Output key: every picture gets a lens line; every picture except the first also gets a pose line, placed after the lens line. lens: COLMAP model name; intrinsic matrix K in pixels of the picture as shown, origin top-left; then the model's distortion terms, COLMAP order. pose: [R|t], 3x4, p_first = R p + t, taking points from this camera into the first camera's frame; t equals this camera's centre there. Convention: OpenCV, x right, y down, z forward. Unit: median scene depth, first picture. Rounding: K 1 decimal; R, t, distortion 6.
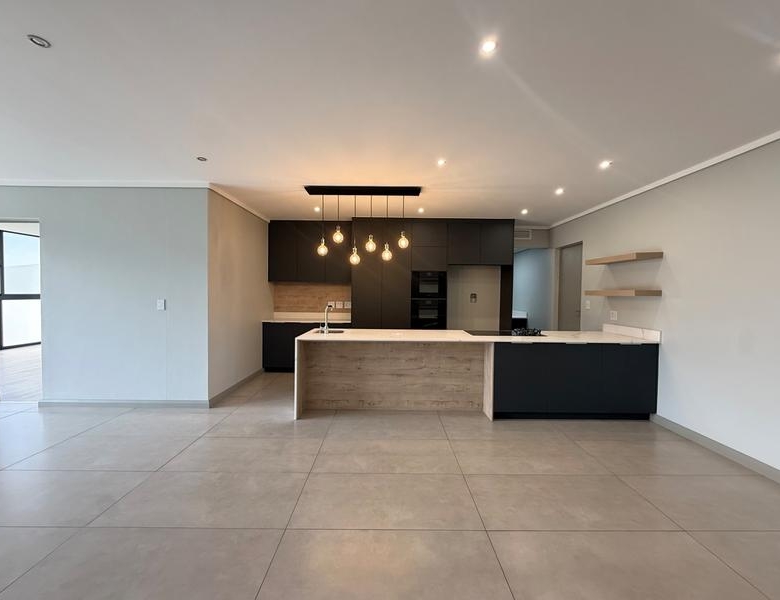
lens RADIAL K [[324.5, 0, 390.0], [0, 324.5, 300.0], [0, 0, 1]] dist [0.002982, 0.000363]
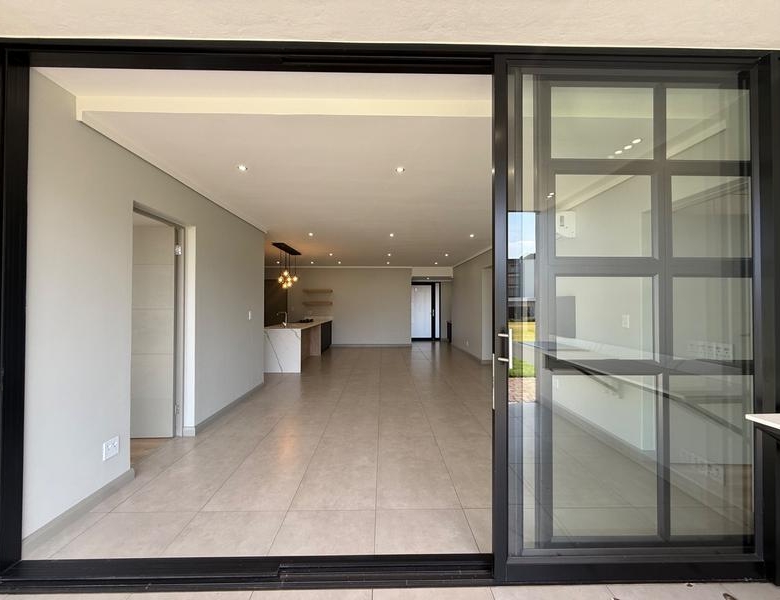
lens RADIAL K [[319.5, 0, 390.0], [0, 319.5, 300.0], [0, 0, 1]] dist [0.003089, 0.000393]
pose [[-0.014243, 0.004066, 0.999890, -1.896736], [0.022506, 0.999740, -0.003745, -0.027843], [-0.999645, 0.022450, -0.014331, 0.445399]]
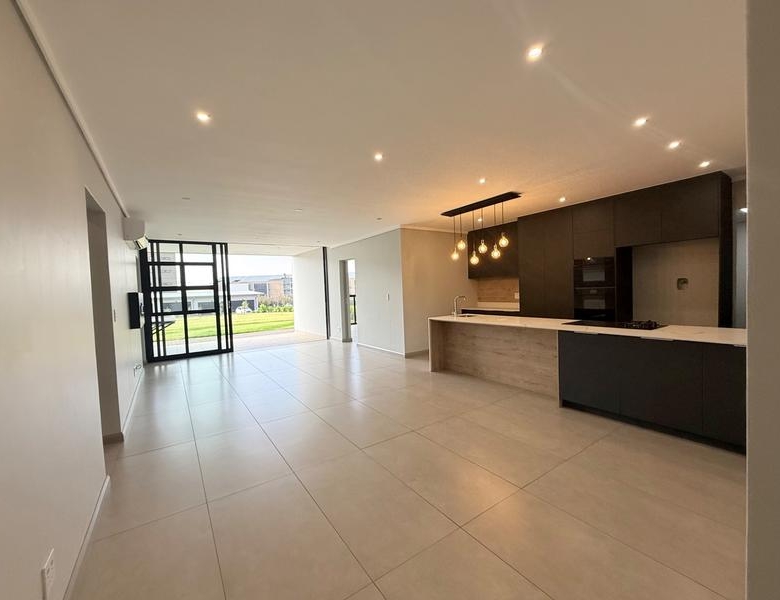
lens RADIAL K [[327.0, 0, 390.0], [0, 327.0, 300.0], [0, 0, 1]] dist [-0.000488, 0.000025]
pose [[0.559081, -0.004673, -0.829100, 0.780829], [0.025829, 0.999597, 0.011783, 0.008138], [0.828710, -0.028002, 0.558977, -0.008778]]
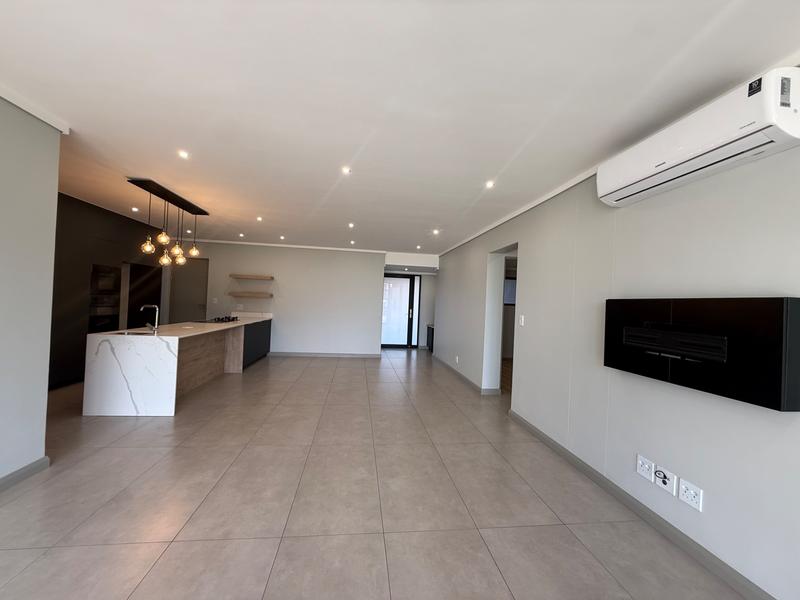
lens RADIAL K [[319.8, 0, 400.0], [0, 319.8, 300.0], [0, 0, 1]] dist [-0.001149, -0.000116]
pose [[-0.122461, -0.008290, 0.992439, -1.237048], [-0.021288, 0.999757, 0.005724, -0.020635], [-0.992245, -0.020426, -0.122607, 0.368654]]
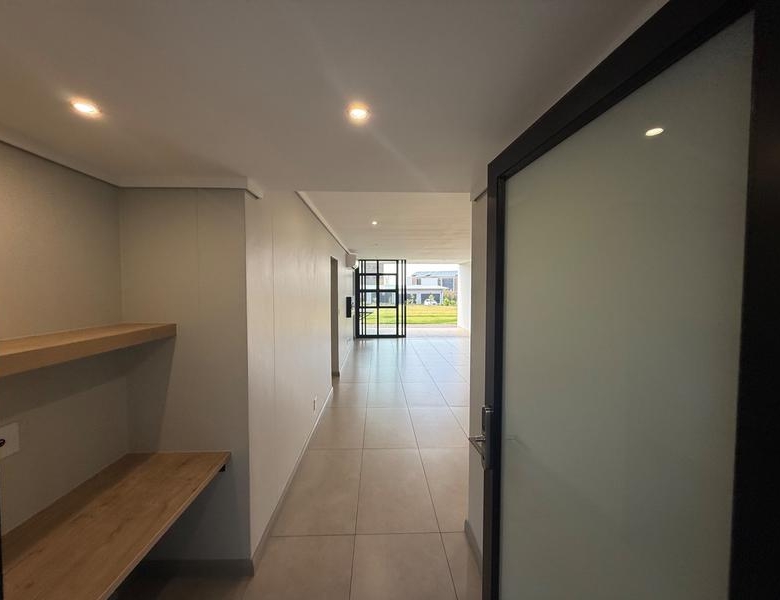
lens RADIAL K [[319.5, 0, 390.0], [0, 319.5, 300.0], [0, 0, 1]] dist [0.003089, 0.000393]
pose [[0.034741, 0.028953, -0.998977, 1.286286], [-0.023525, 0.999327, 0.028145, -0.069163], [0.999119, 0.022524, 0.035398, 0.068330]]
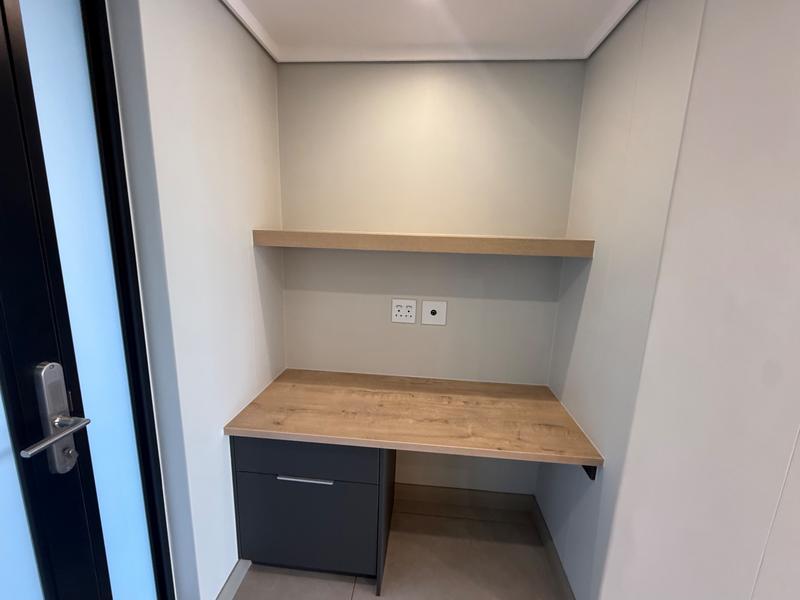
lens RADIAL K [[322.9, 0, 400.0], [0, 322.9, 300.0], [0, 0, 1]] dist [0.001867, -0.000014]
pose [[-0.995363, -0.057054, 0.077442, 0.979053], [-0.039953, 0.977587, 0.206708, -0.017013], [-0.087500, 0.202655, -0.975333, 0.121843]]
